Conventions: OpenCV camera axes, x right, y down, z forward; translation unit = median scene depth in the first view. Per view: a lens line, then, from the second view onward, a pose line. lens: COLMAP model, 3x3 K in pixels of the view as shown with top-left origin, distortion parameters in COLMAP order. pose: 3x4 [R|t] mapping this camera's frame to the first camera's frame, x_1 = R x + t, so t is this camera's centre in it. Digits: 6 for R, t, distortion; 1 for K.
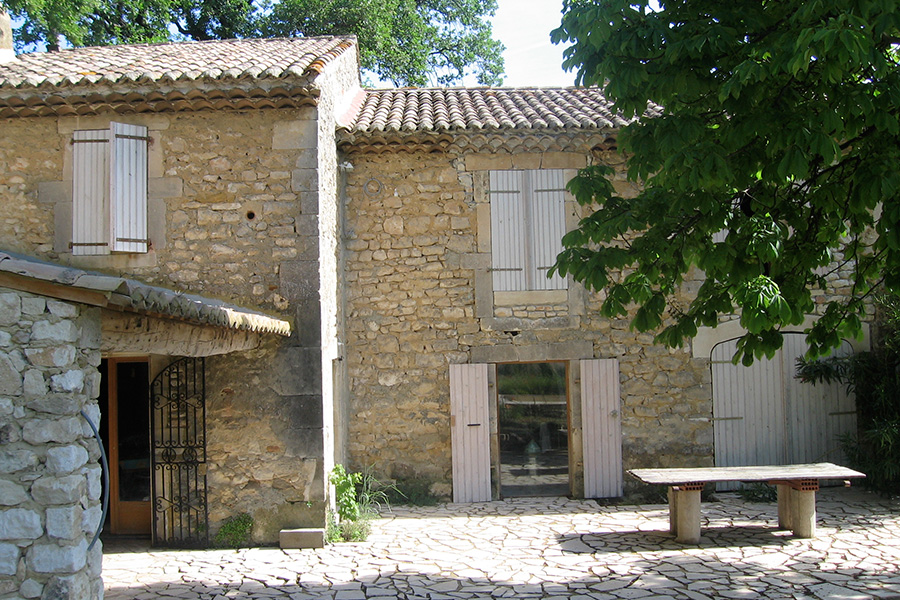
lens RADIAL K [[944.3, 0, 450.0], [0, 944.3, 300.0], [0, 0, 1]] dist [-0.114029, 0.012024]
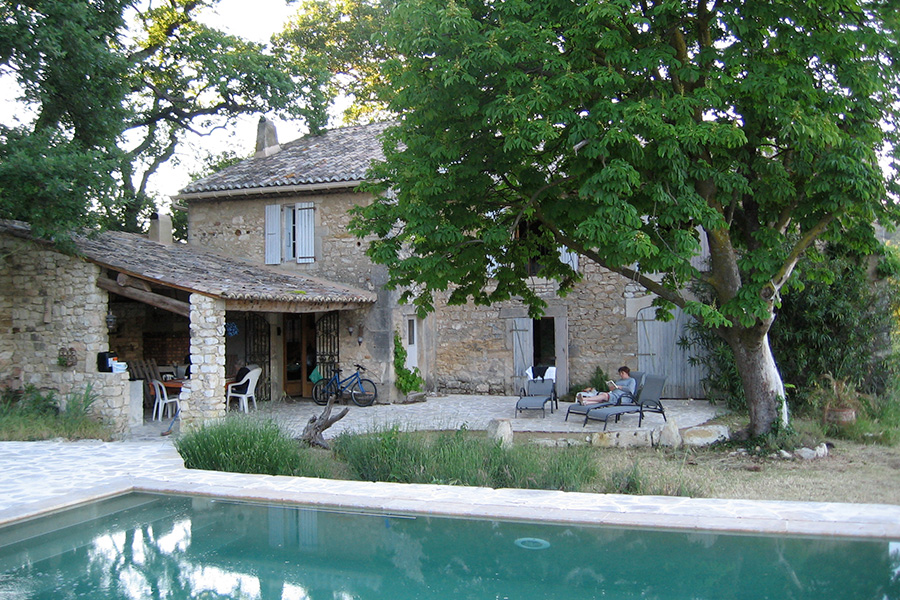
lens RADIAL K [[944.3, 0, 450.0], [0, 944.3, 300.0], [0, 0, 1]] dist [-0.114029, 0.012024]
pose [[0.919016, 0.010125, -0.394089, 0.793776], [0.009233, 0.998843, 0.047195, -0.063875], [0.394111, -0.047011, 0.917860, -0.831726]]
